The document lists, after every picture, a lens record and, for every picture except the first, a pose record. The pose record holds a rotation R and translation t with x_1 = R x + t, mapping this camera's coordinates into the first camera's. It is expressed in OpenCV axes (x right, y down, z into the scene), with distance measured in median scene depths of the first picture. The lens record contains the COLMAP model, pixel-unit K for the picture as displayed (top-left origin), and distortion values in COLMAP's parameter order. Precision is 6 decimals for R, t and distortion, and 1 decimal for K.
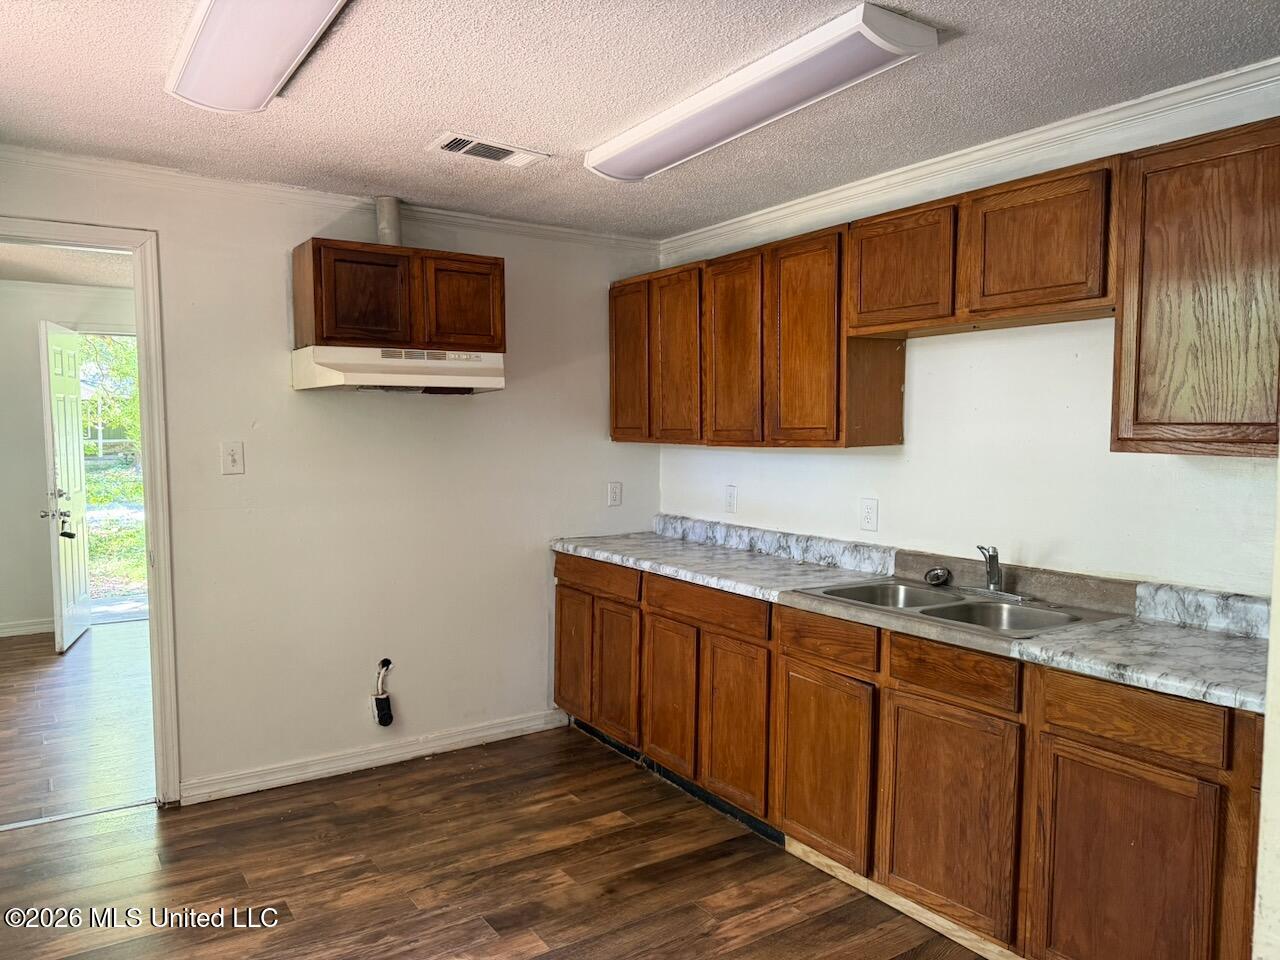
lens RADIAL K [[905.0, 0, 633.2], [0, 905.0, 481.7], [0, 0, 1]] dist [0.028973, -0.034667]
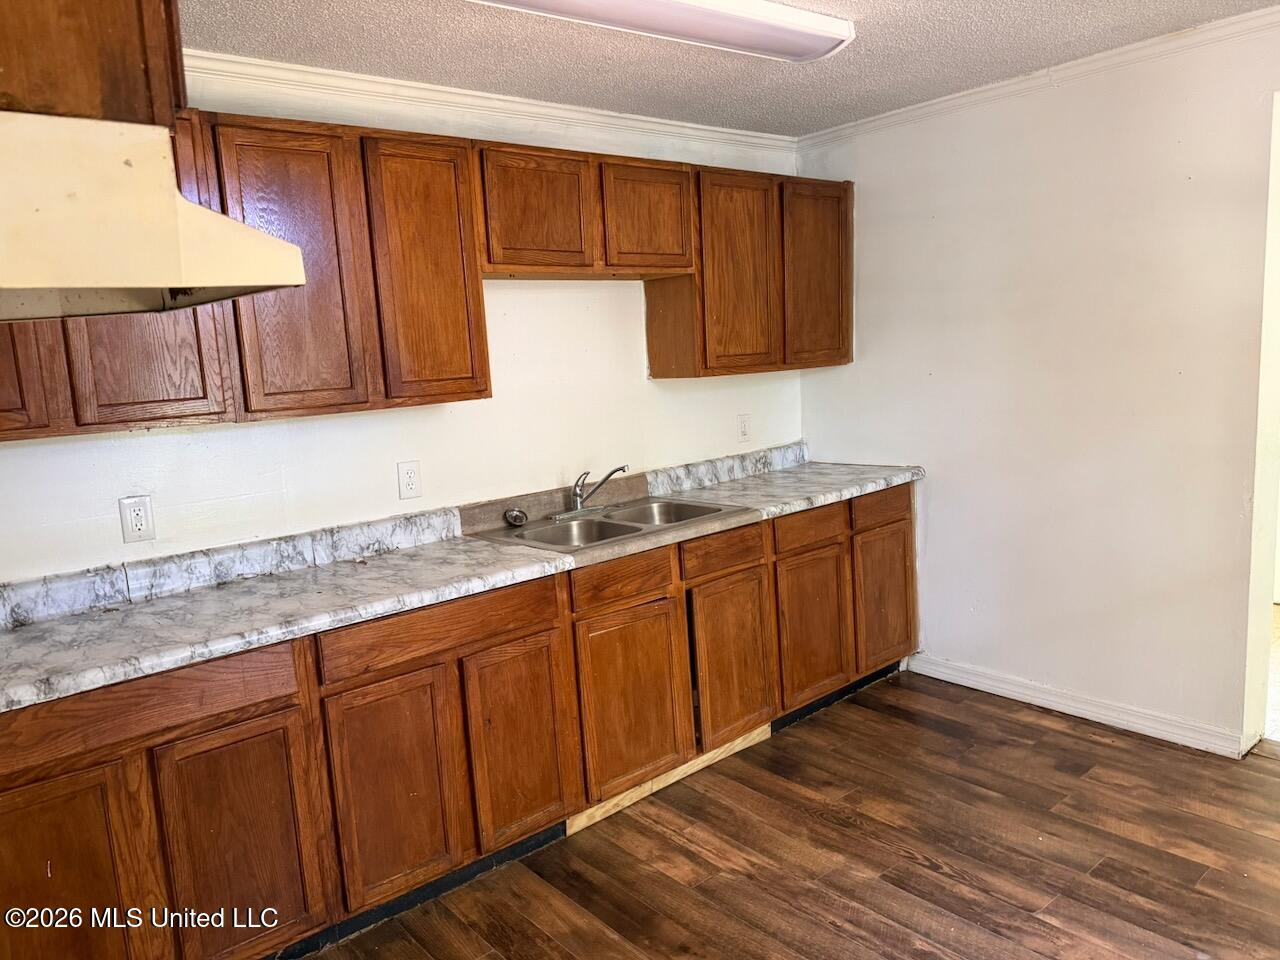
lens RADIAL K [[905.0, 0, 635.7], [0, 905.0, 479.4], [0, 0, 1]] dist [0.028973, -0.034667]
pose [[-0.114675, -0.141473, 0.983278, -0.713721], [0.115748, 0.981163, 0.154667, -0.084542], [-0.986637, 0.131549, -0.096140, 1.005862]]
